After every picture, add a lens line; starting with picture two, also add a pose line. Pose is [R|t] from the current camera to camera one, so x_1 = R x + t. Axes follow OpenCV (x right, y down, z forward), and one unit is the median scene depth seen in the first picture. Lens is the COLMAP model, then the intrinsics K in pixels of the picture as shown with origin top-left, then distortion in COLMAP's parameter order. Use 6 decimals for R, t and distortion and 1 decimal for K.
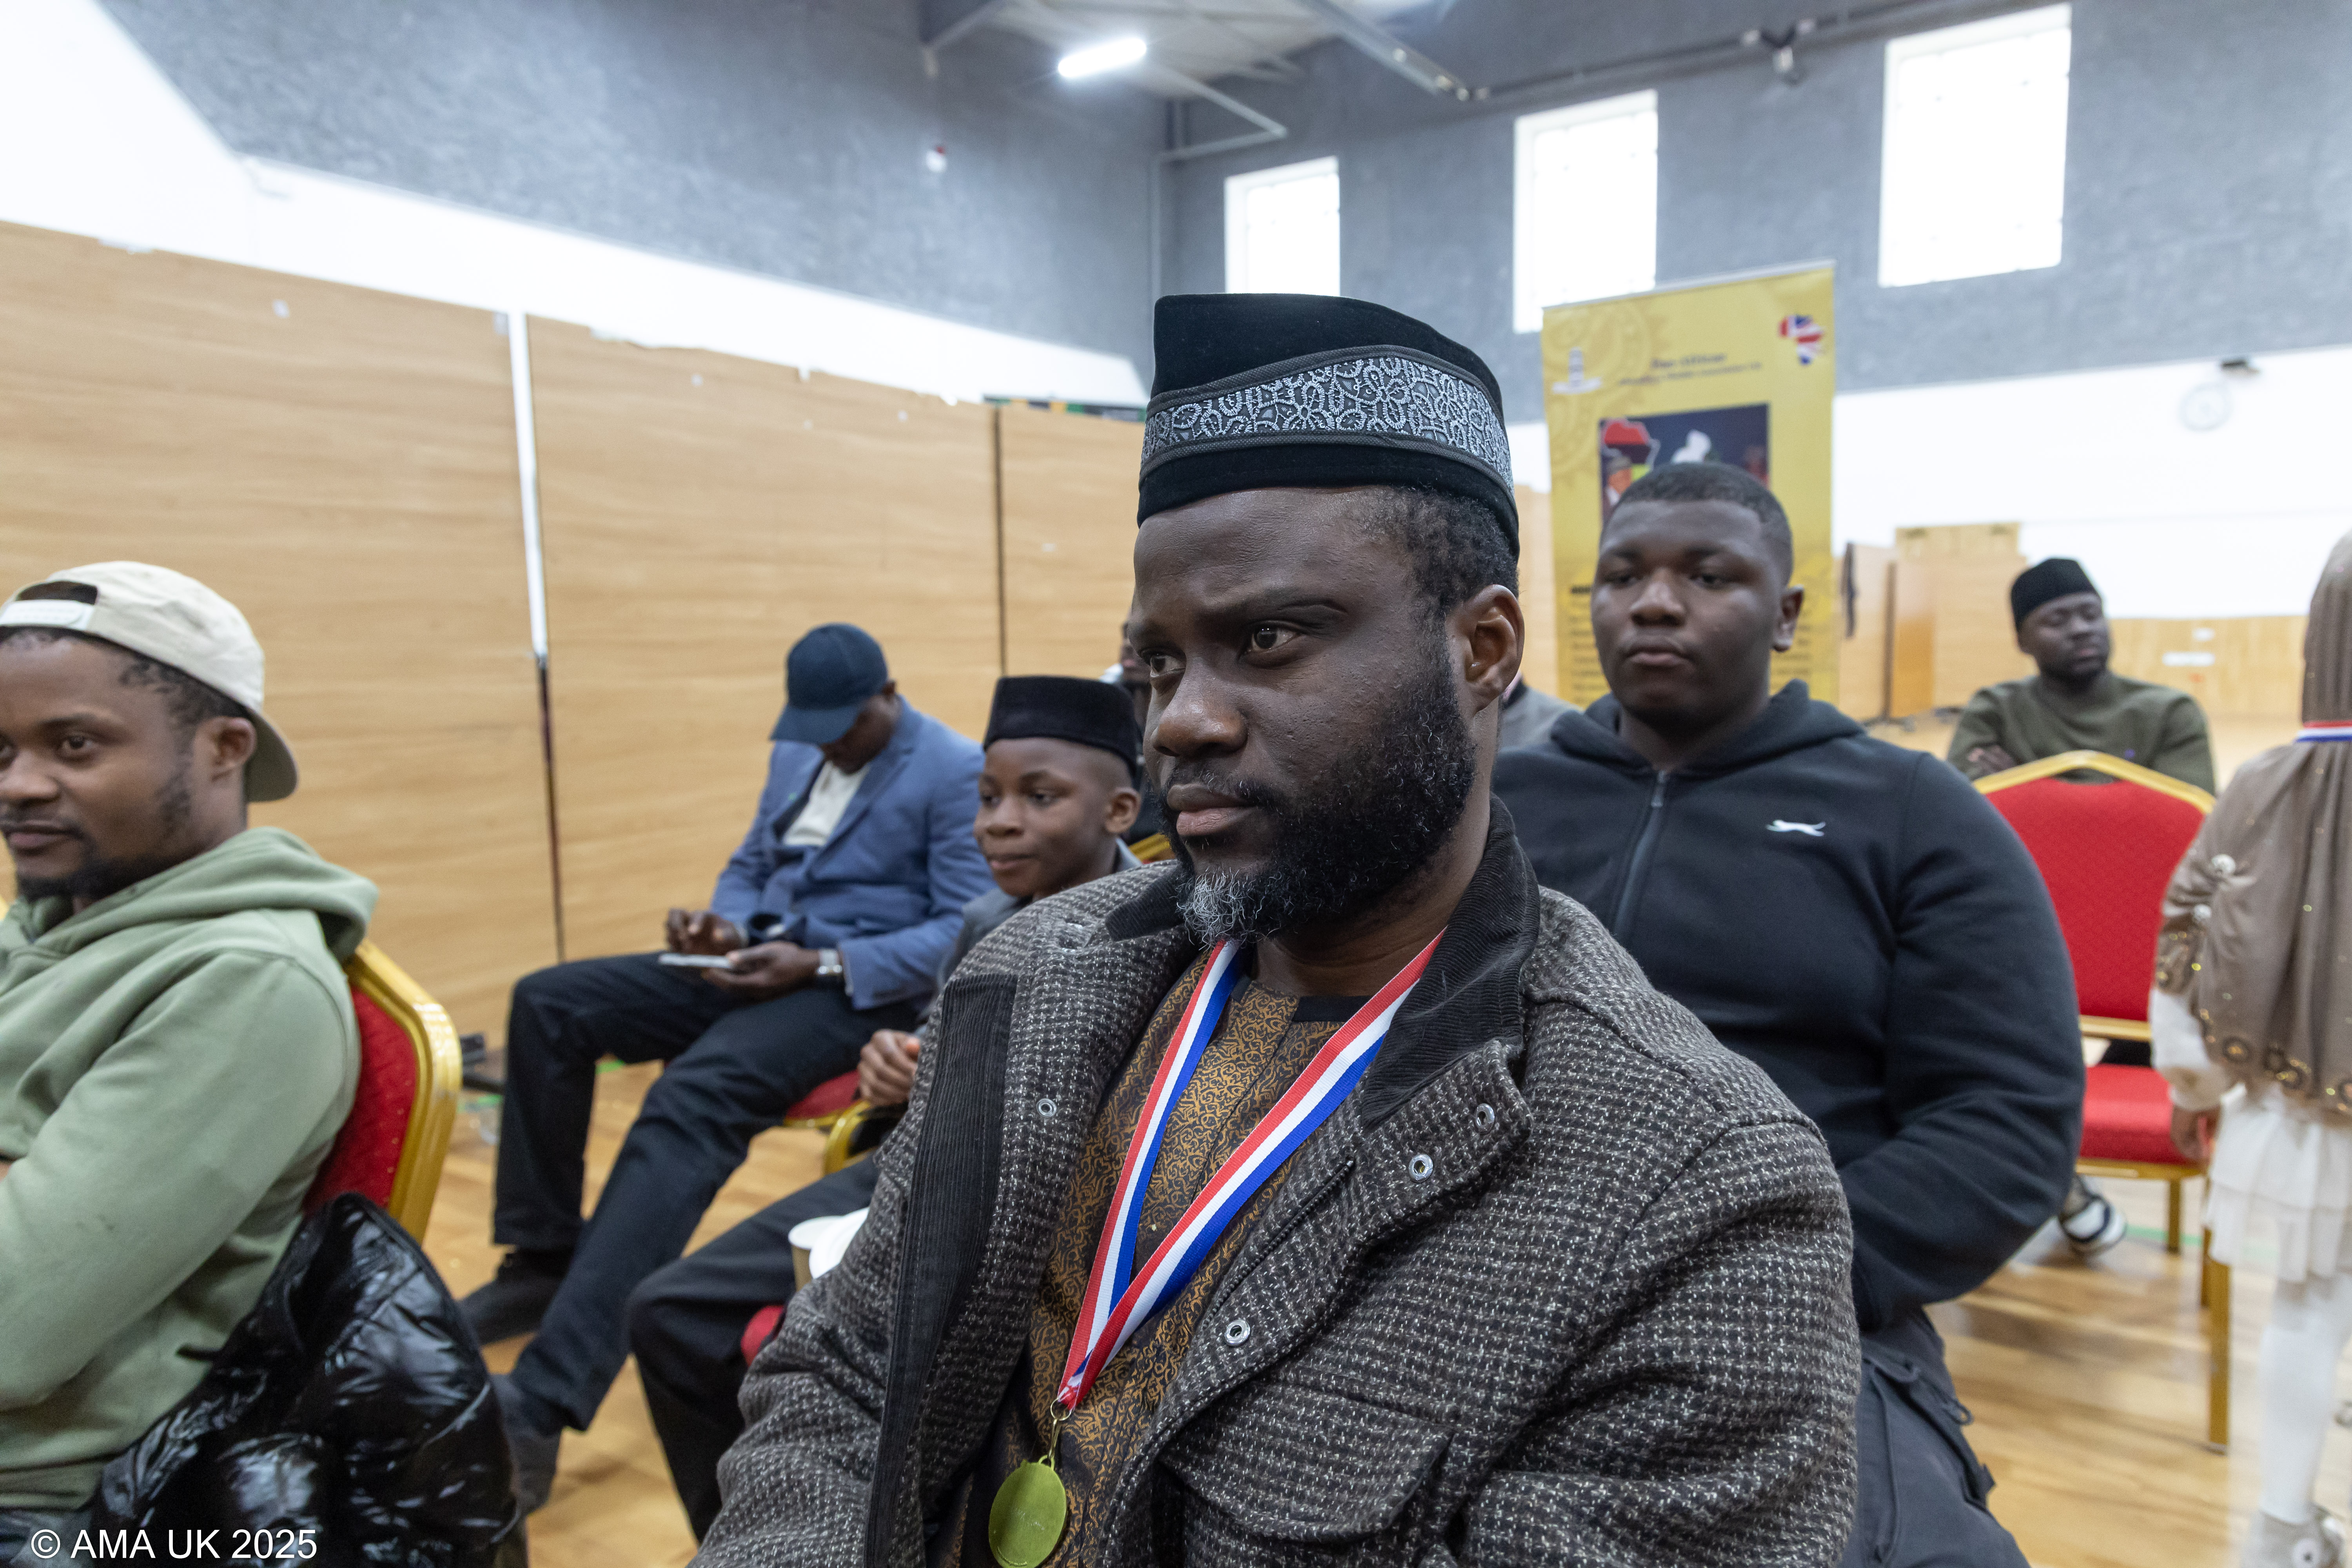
lens RADIAL K [[1566.2, 0, 1206.5], [0, 1566.2, 797.5], [0, 0, 1]] dist [0.000227, 0.008922]
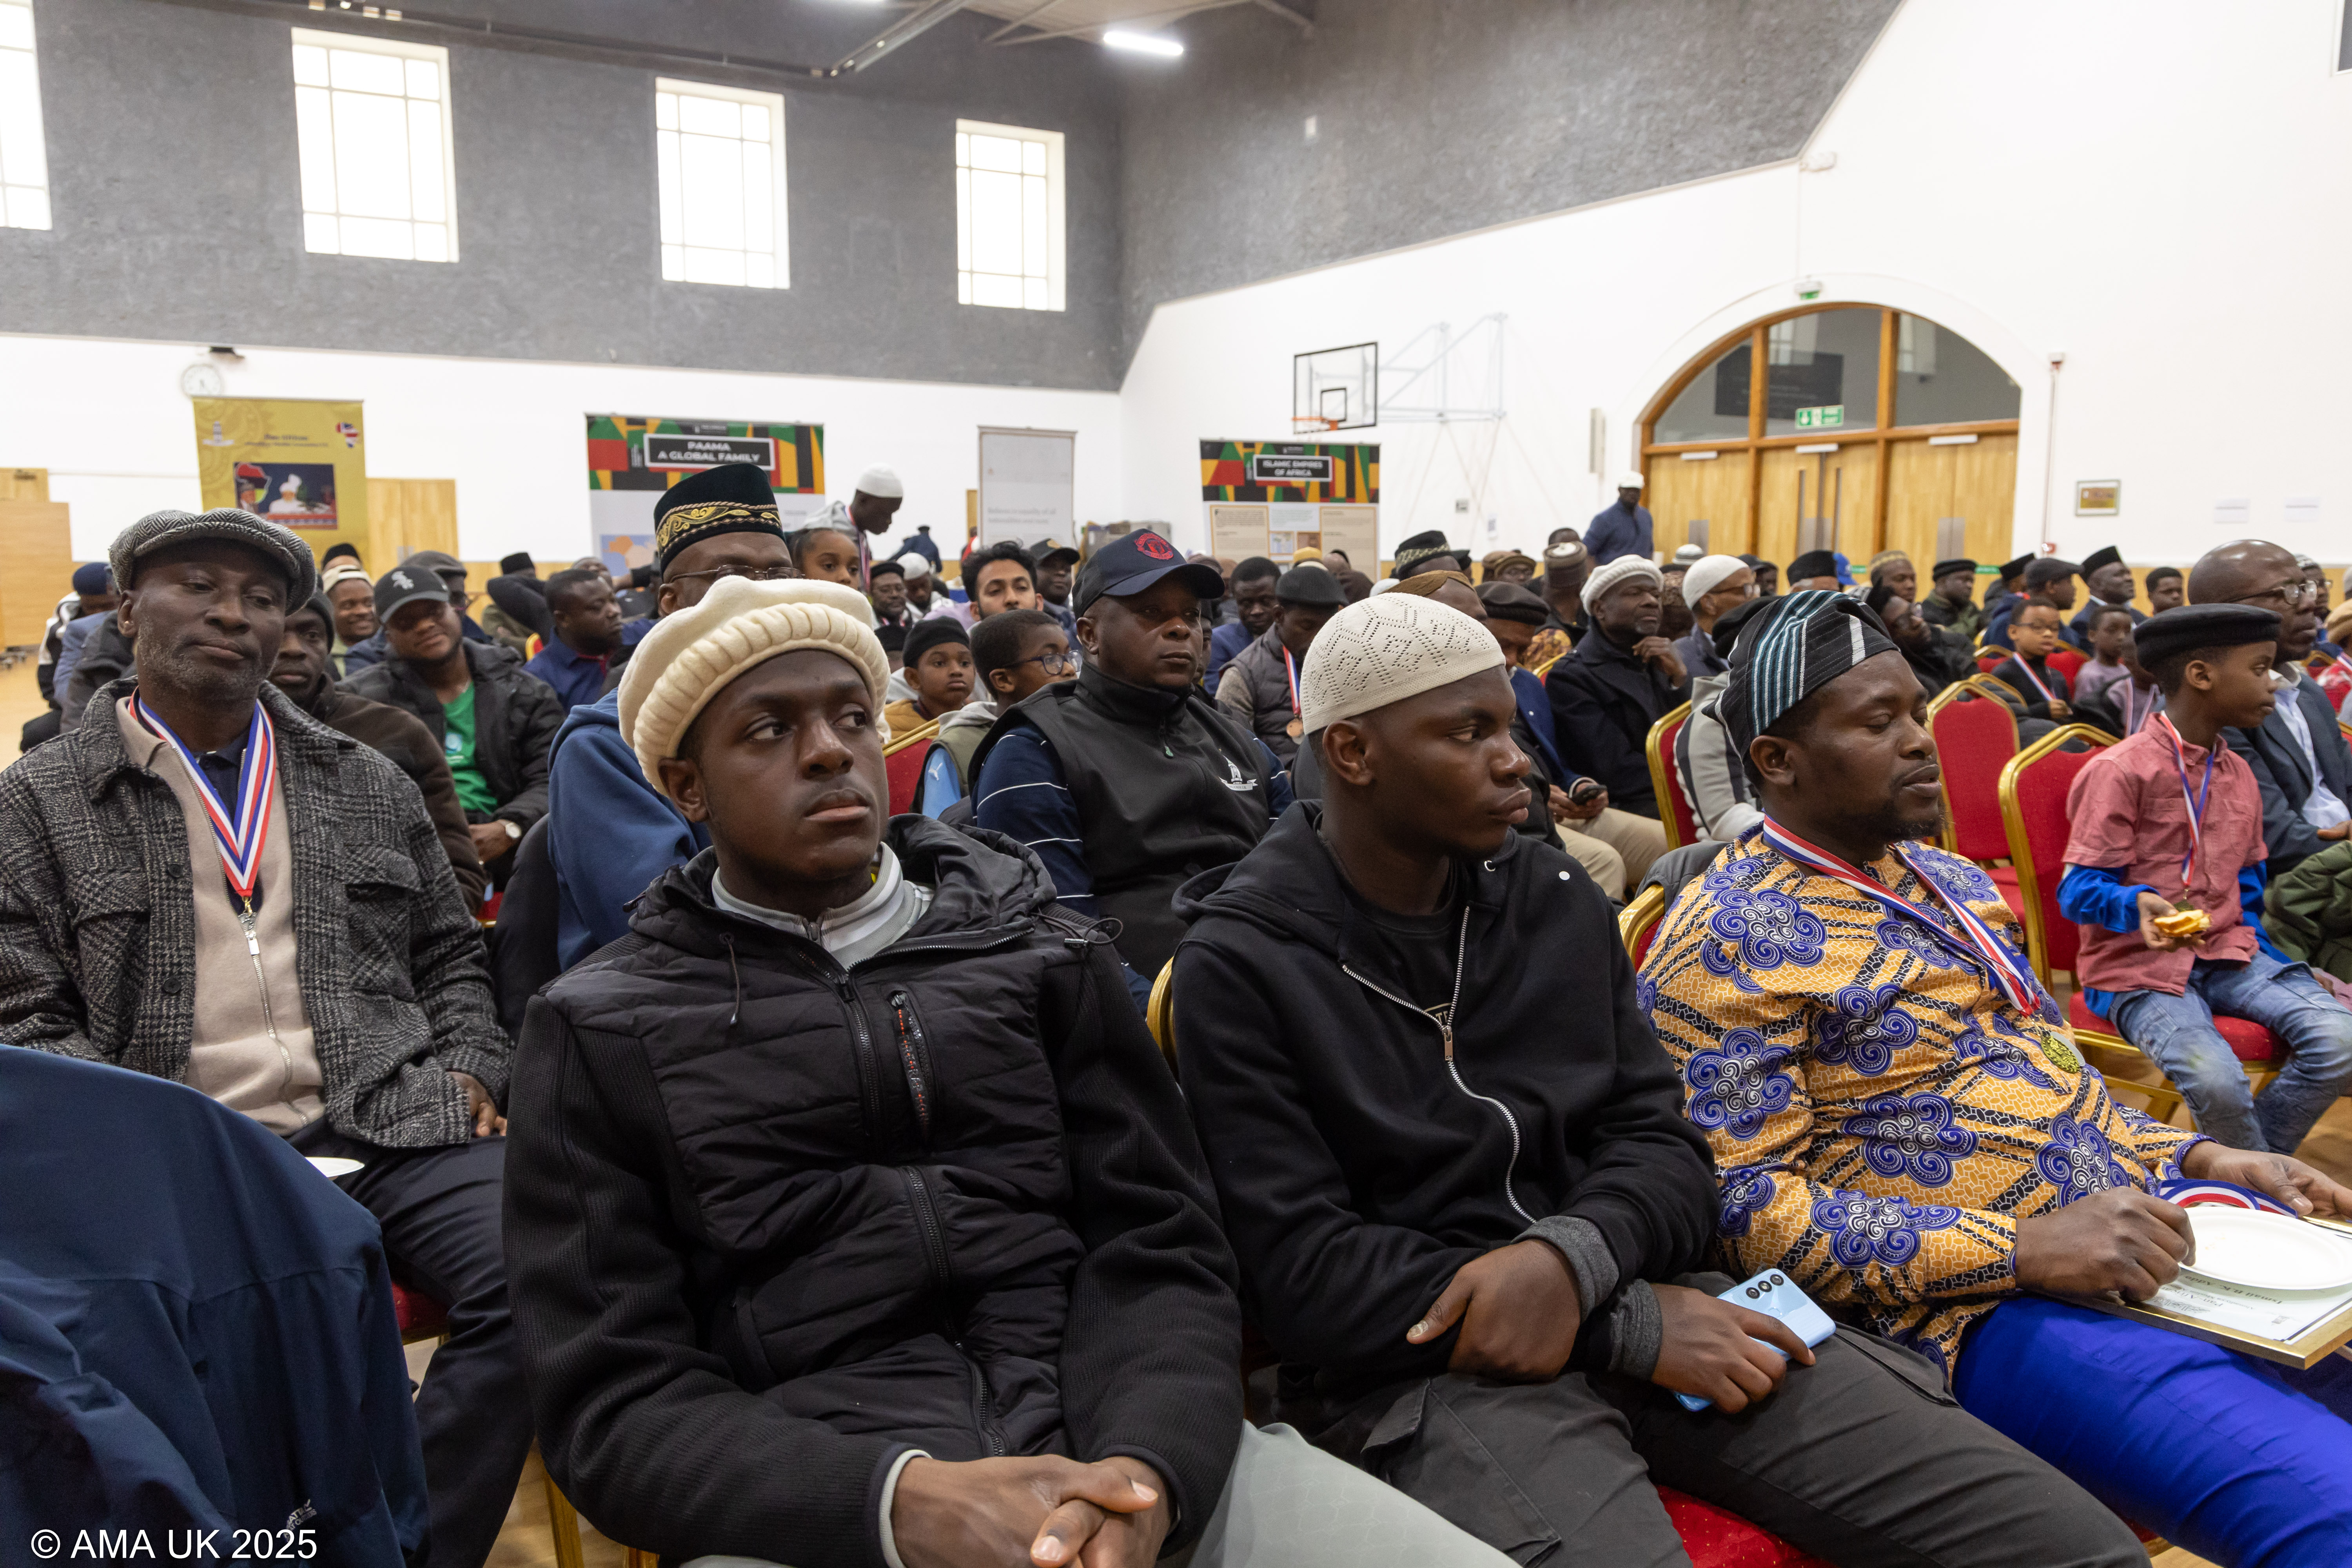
lens RADIAL K [[1790.4, 0, 1186.9], [0, 1790.4, 799.1], [0, 0, 1]] dist [-0.021383, 0.033916]
pose [[0.415605, -0.105521, 0.903403, -0.350710], [0.086931, 0.993309, 0.076030, 0.025358], [-0.905381, 0.046936, 0.421997, -0.251098]]
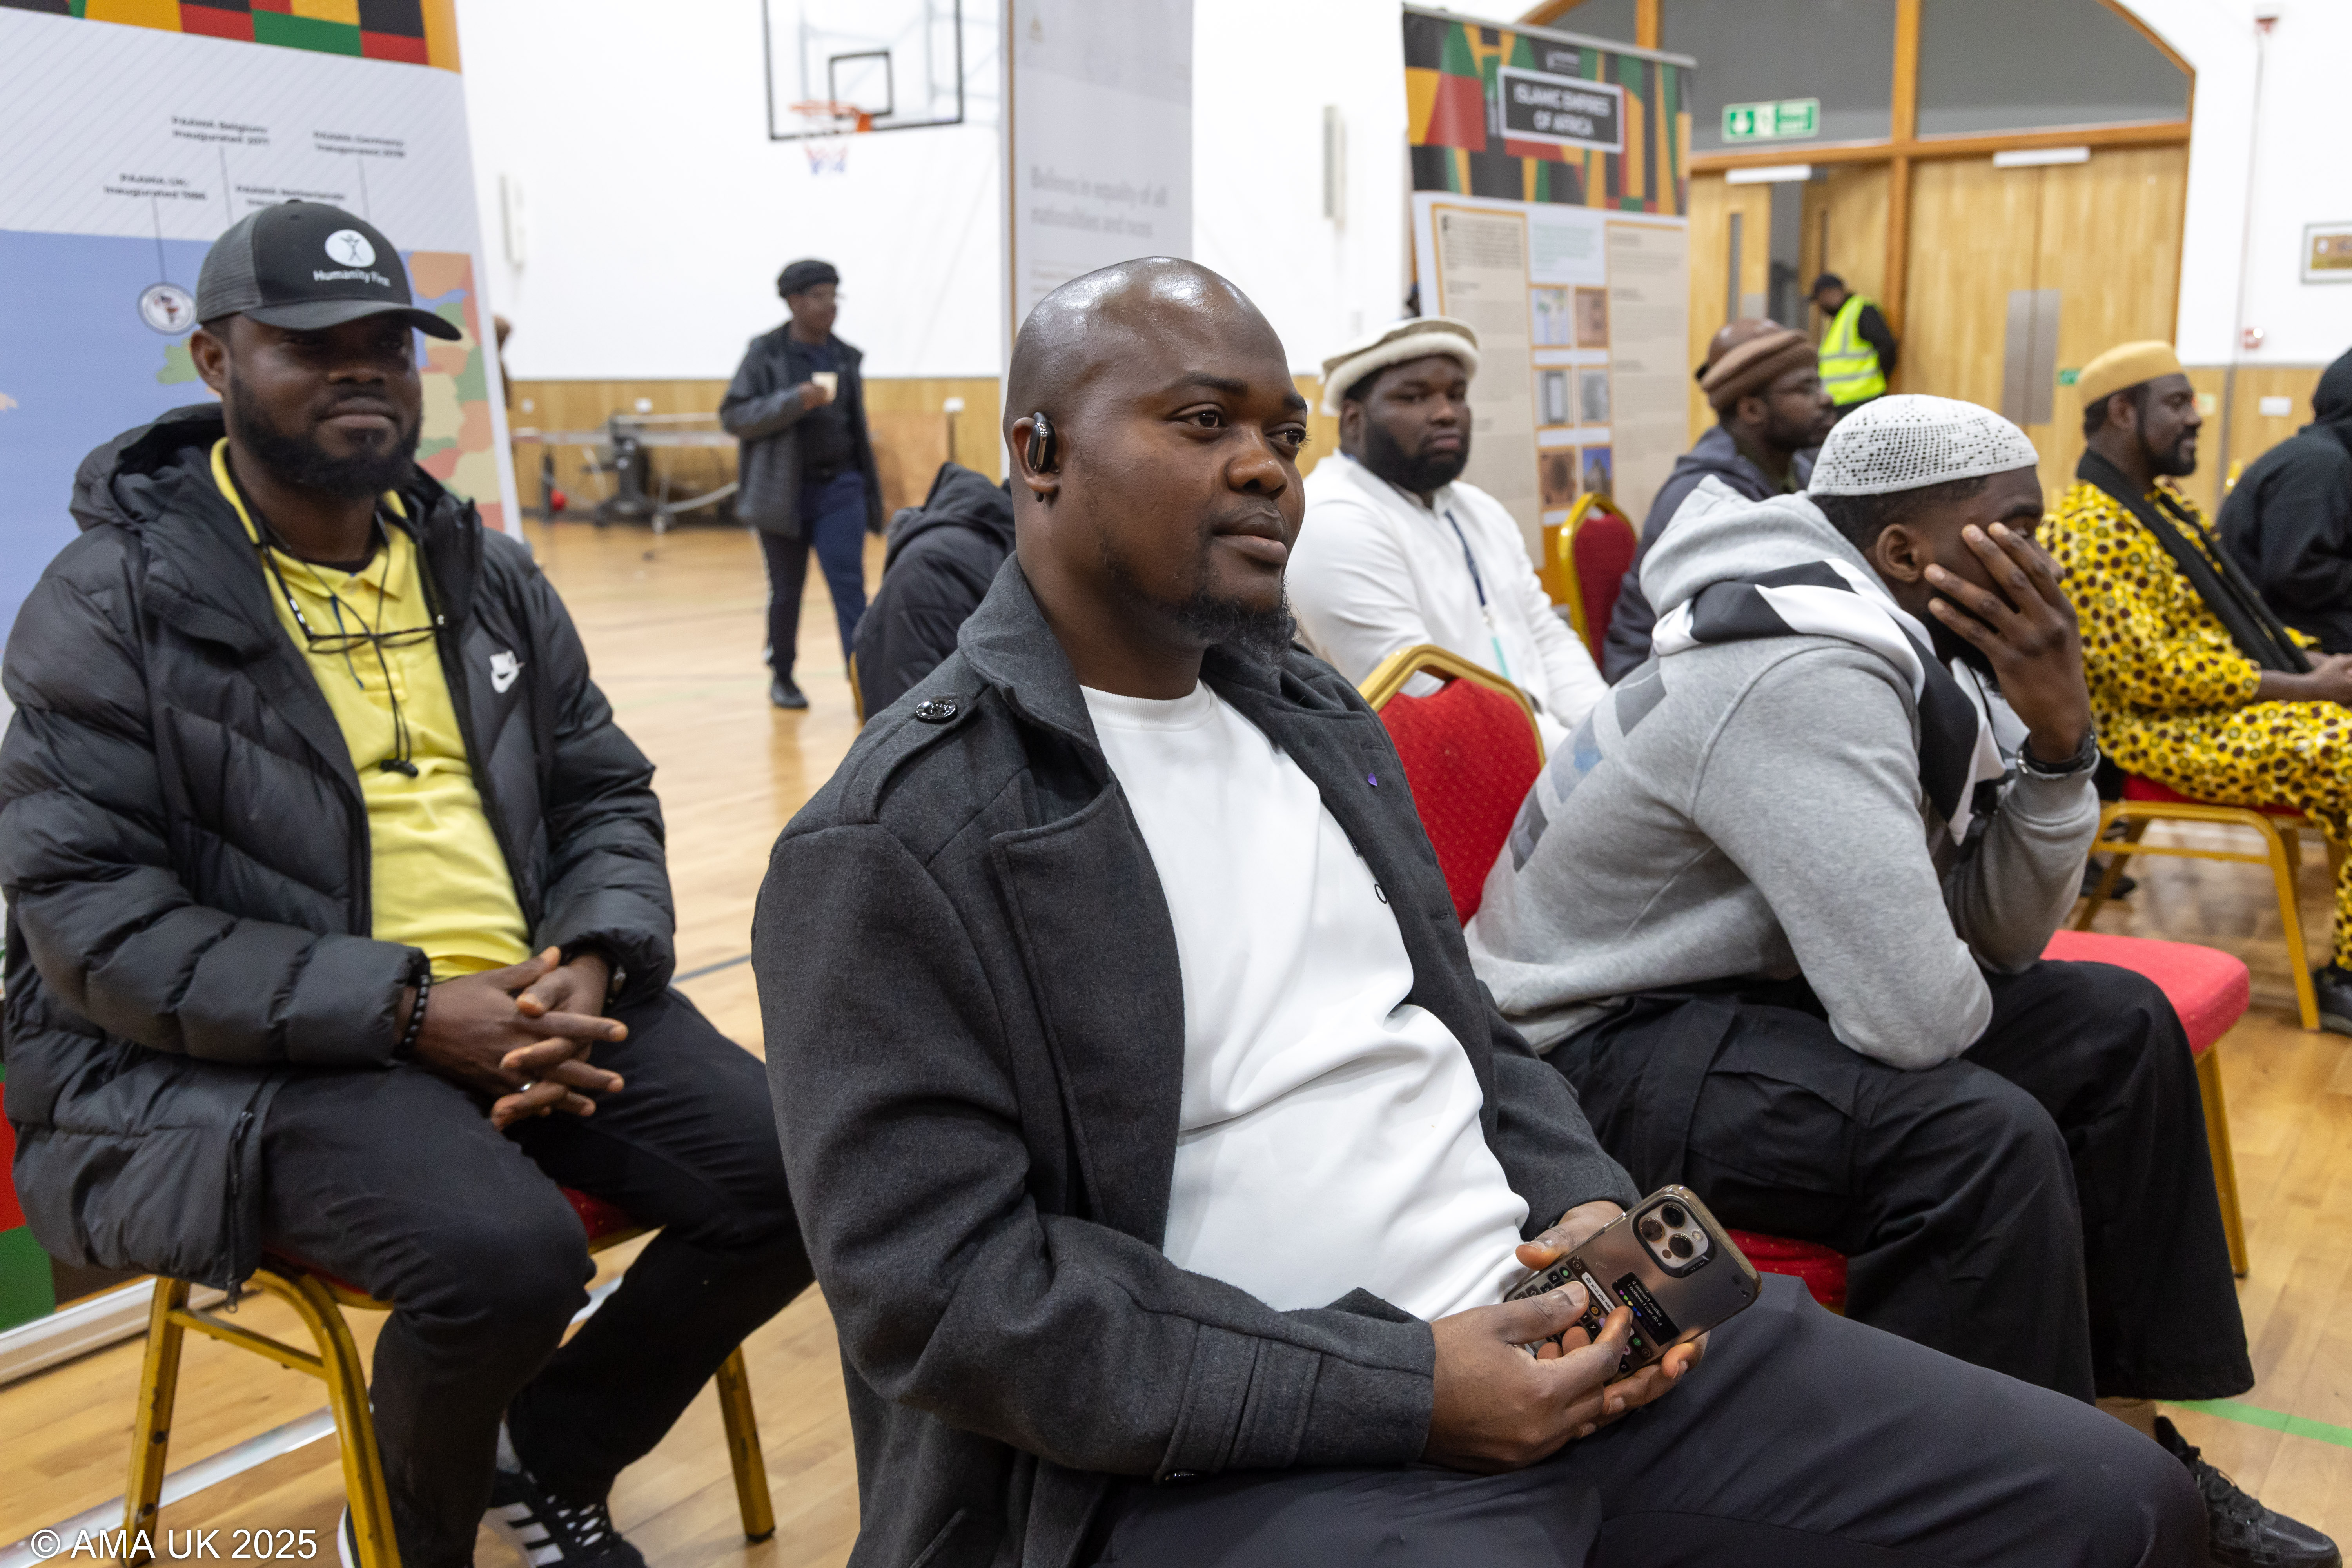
lens RADIAL K [[2232.5, 0, 1176.0], [0, 2232.5, 784.0], [0, 0, 1]] dist [0.029061, -0.010975]
pose [[0.000610, -0.163183, 0.986596, 0.047533], [0.112648, 0.980327, 0.162076, -0.017357], [-0.993635, 0.111039, 0.018980, 0.128014]]
